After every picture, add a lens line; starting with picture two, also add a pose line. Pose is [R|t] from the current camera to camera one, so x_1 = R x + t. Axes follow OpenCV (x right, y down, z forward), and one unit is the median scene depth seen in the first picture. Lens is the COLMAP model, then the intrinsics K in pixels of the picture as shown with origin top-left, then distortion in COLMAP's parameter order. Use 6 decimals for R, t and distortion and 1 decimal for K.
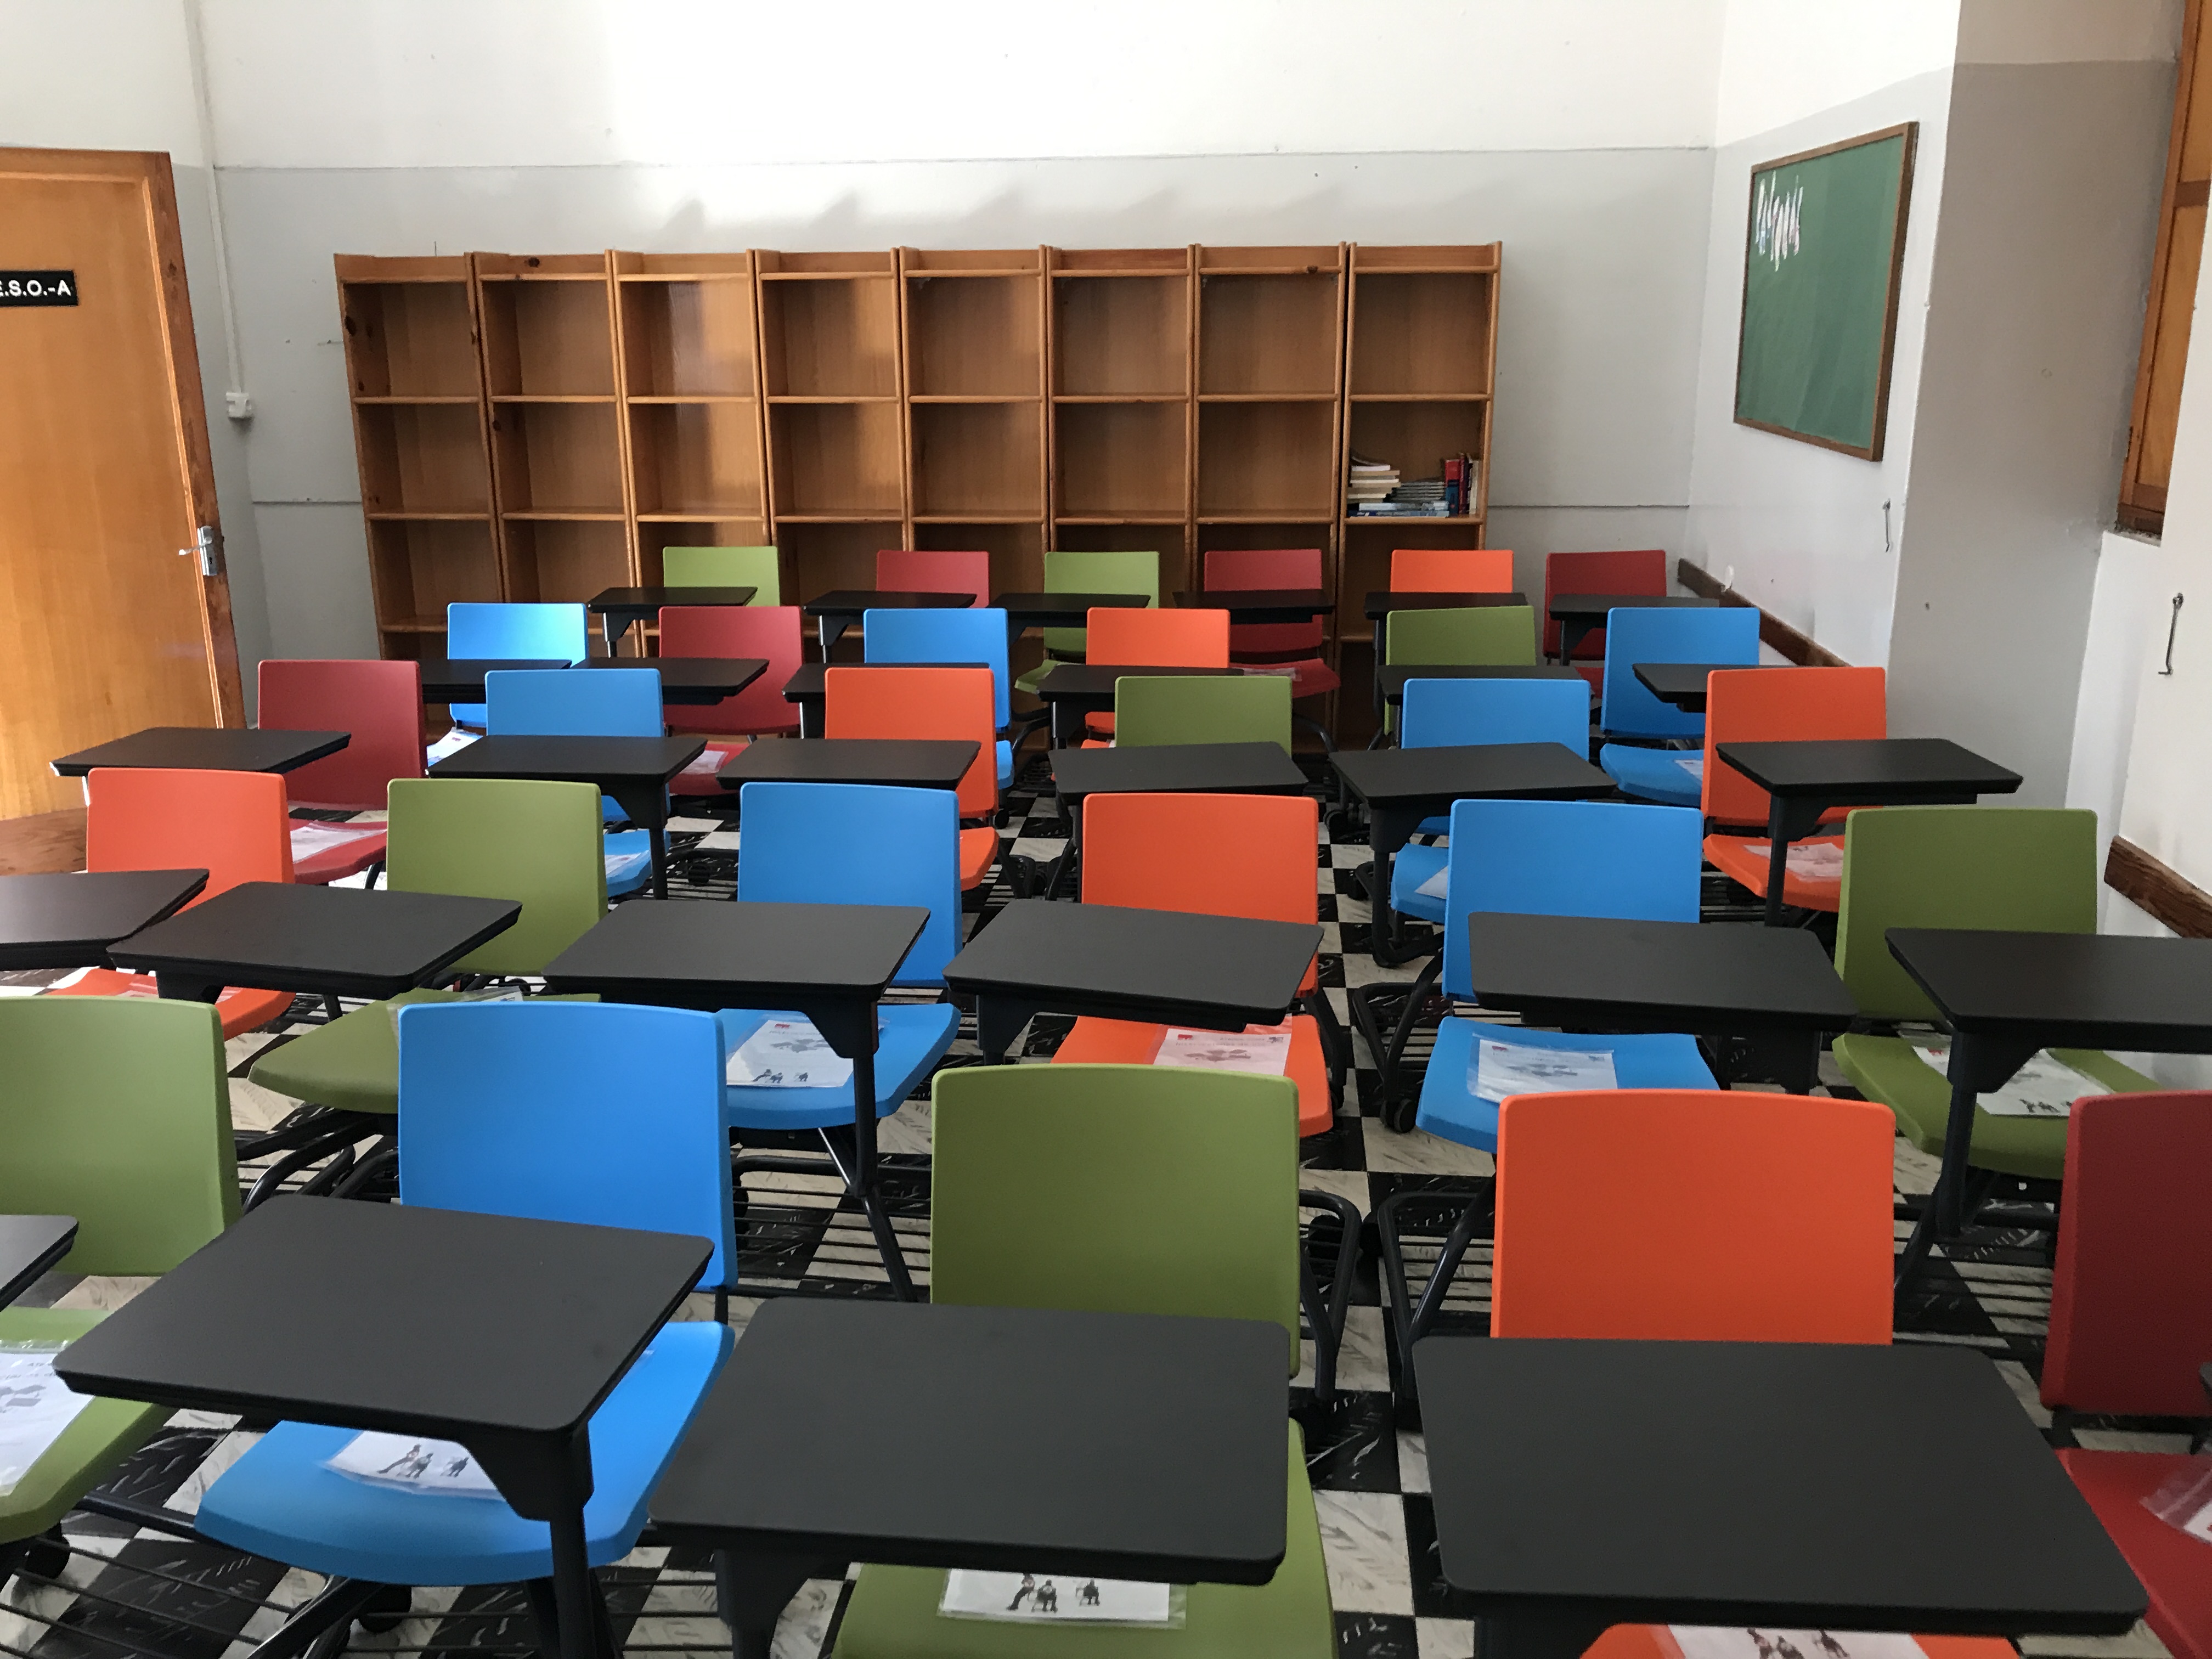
lens RADIAL K [[1842.1, 0, 1108.0], [0, 1842.1, 820.8], [0, 0, 1]] dist [0.023181, -0.015009]
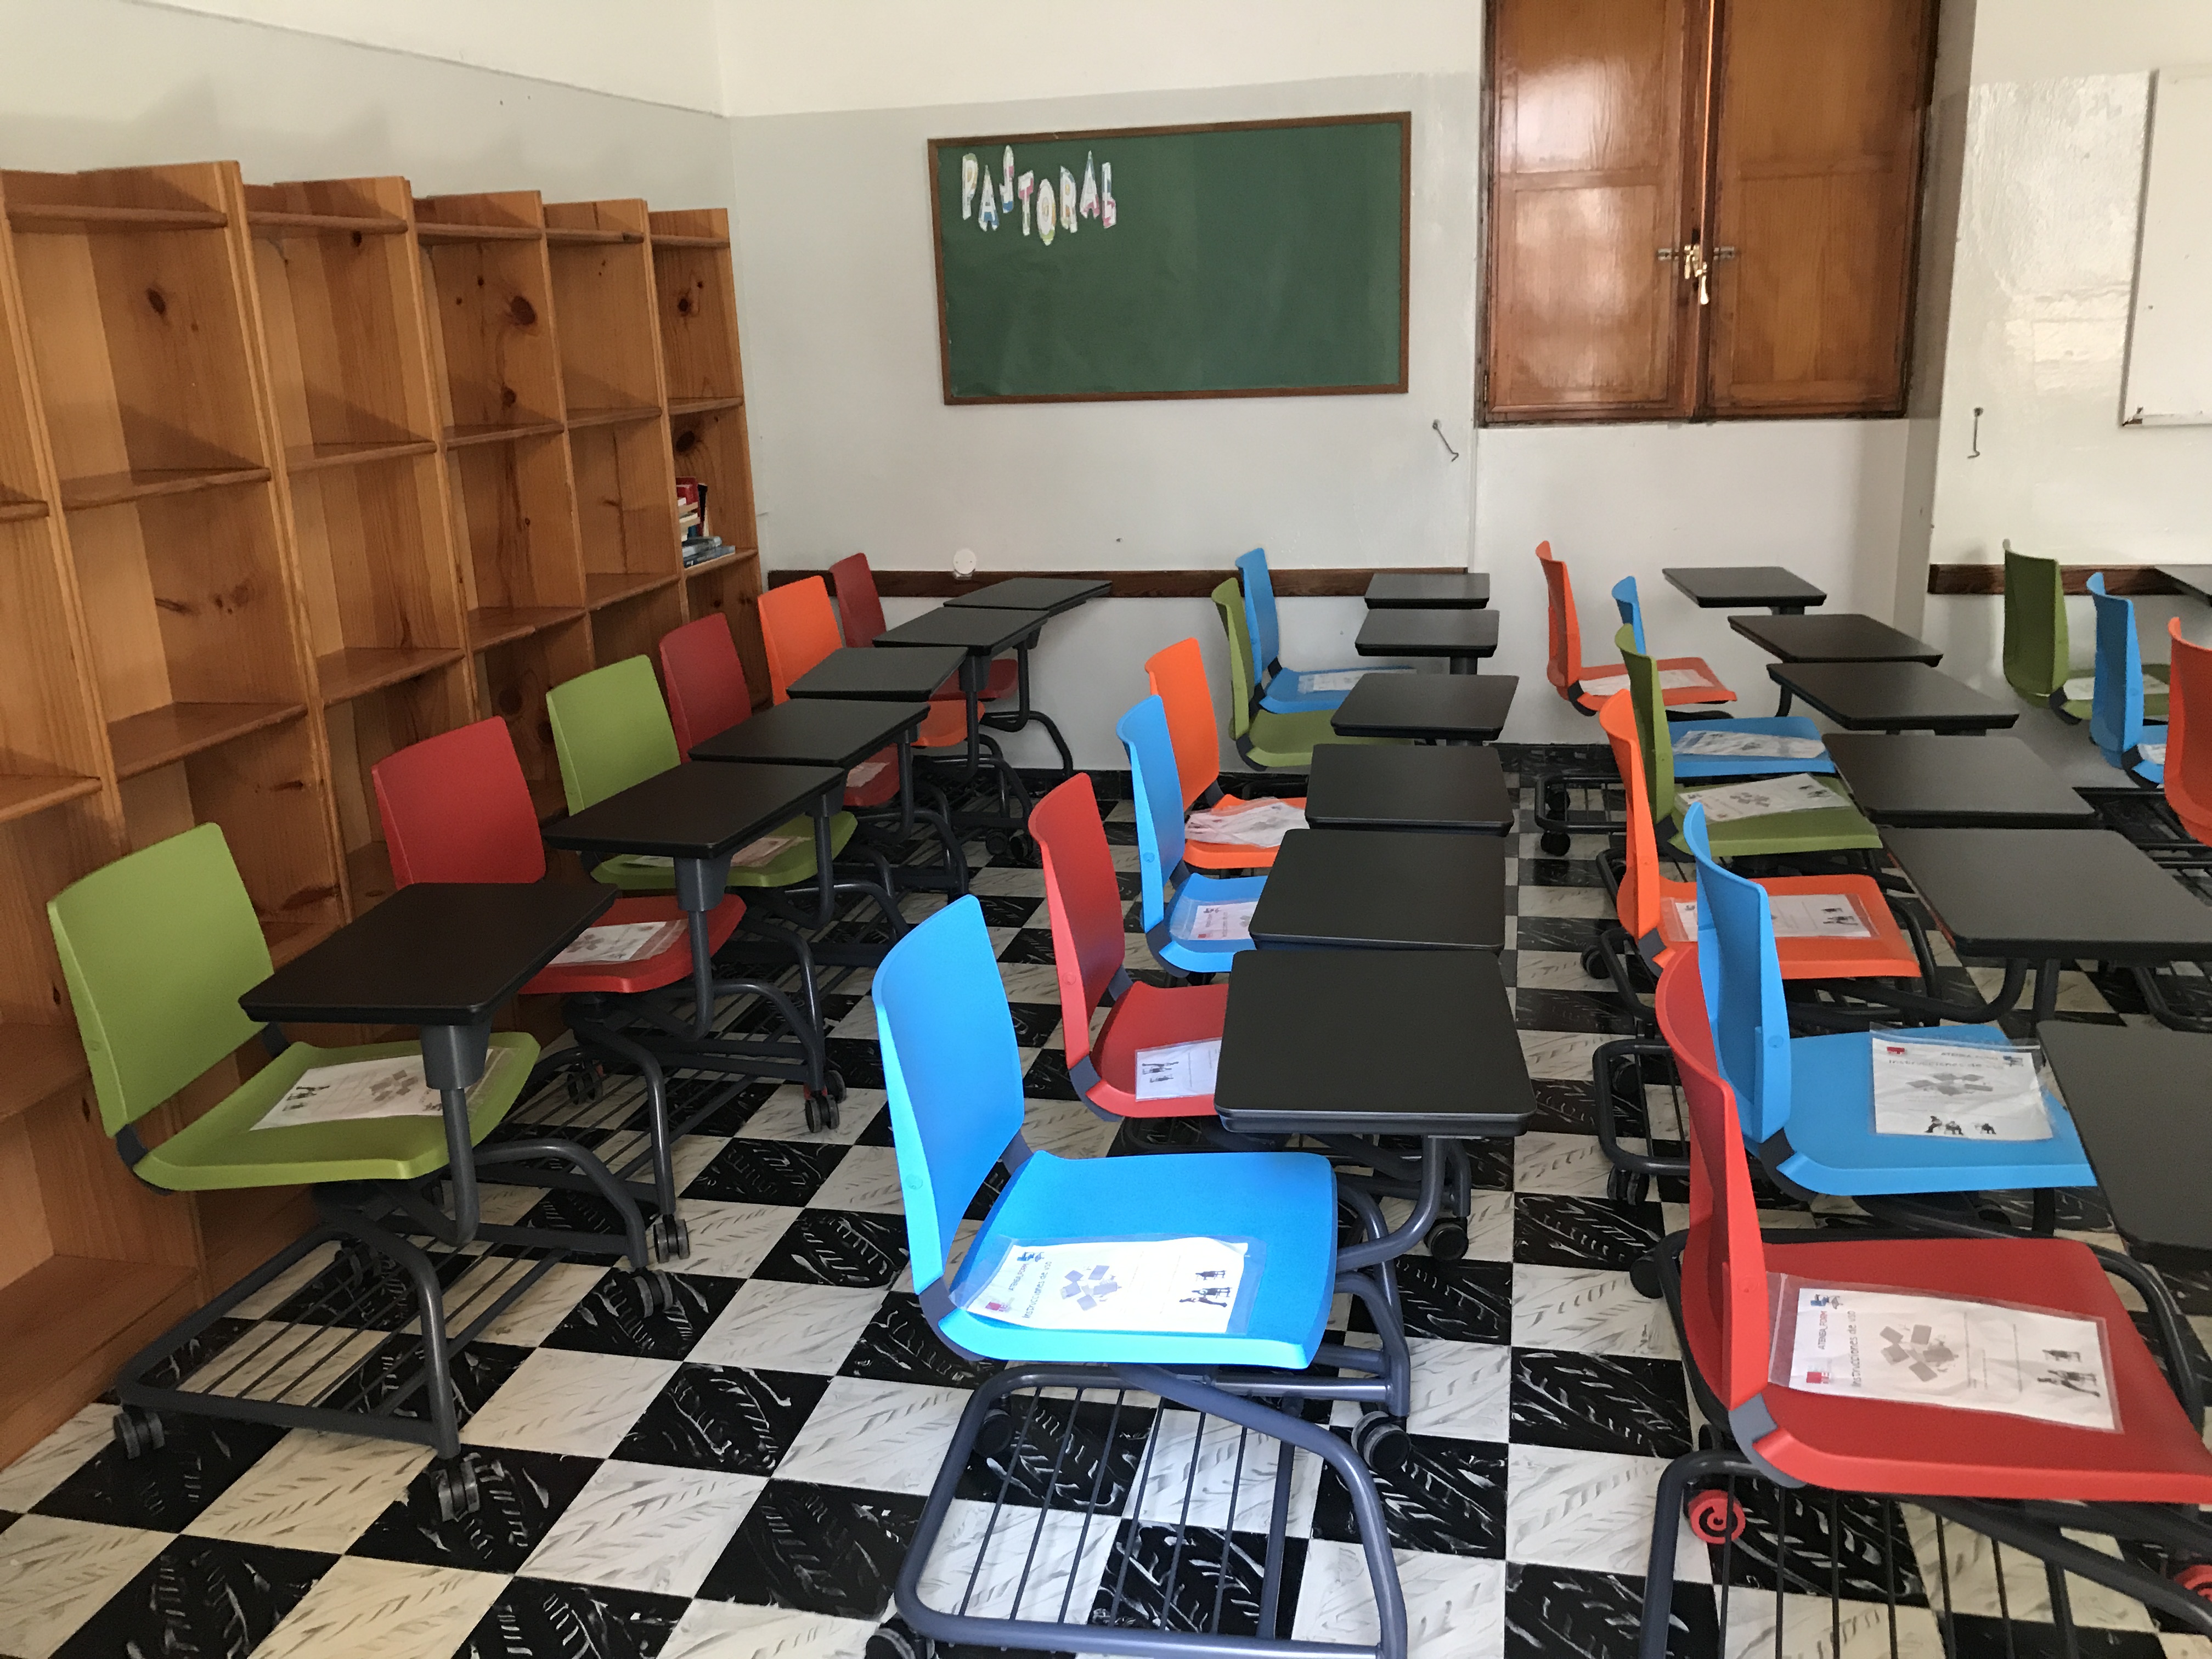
lens RADIAL K [[1842.1, 0, 1154.4], [0, 1842.1, 739.0], [0, 0, 1]] dist [0.023181, -0.015009]
pose [[0.123482, -0.230999, 0.965086, -0.564452], [0.306952, 0.933726, 0.184219, -0.181442], [-0.943680, 0.273487, 0.186204, 0.707355]]
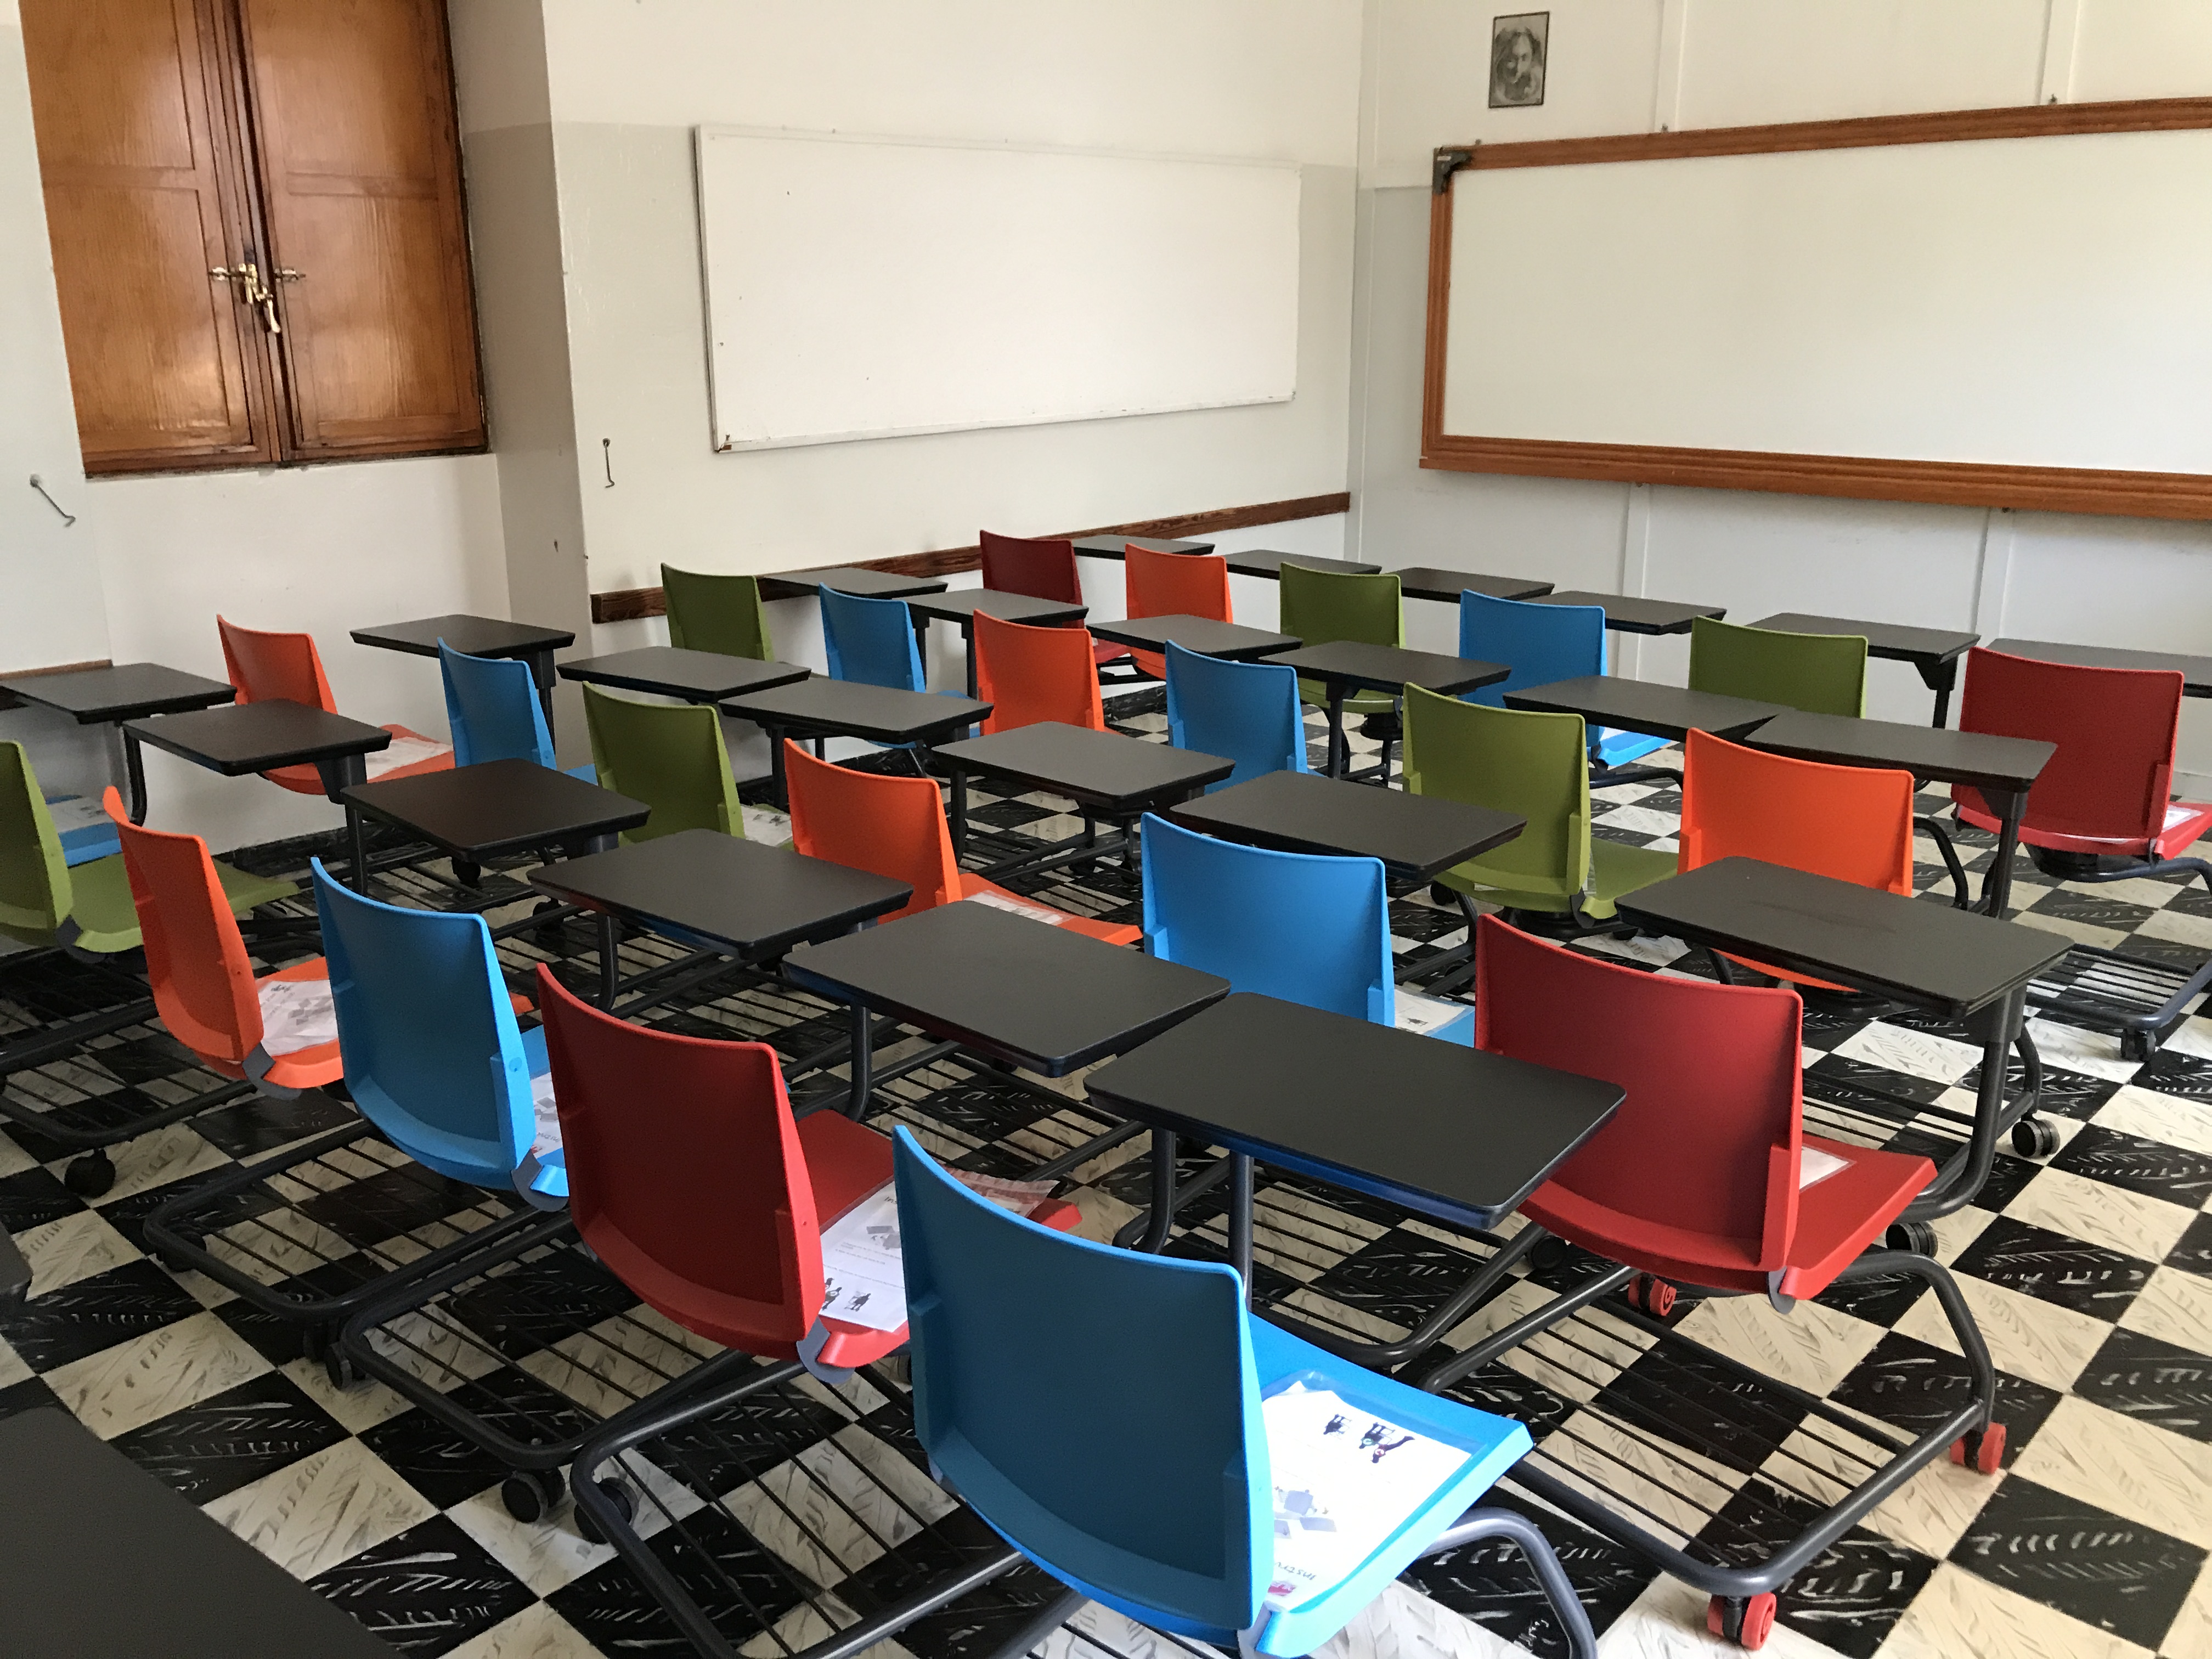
lens RADIAL K [[1842.1, 0, 1085.2], [0, 1842.1, 815.2], [0, 0, 1]] dist [0.023181, -0.015009]
pose [[-0.795606, -0.156486, 0.585255, -0.406312], [0.173271, 0.866927, 0.467348, -0.261790], [-0.580507, 0.473232, -0.662618, 0.982110]]
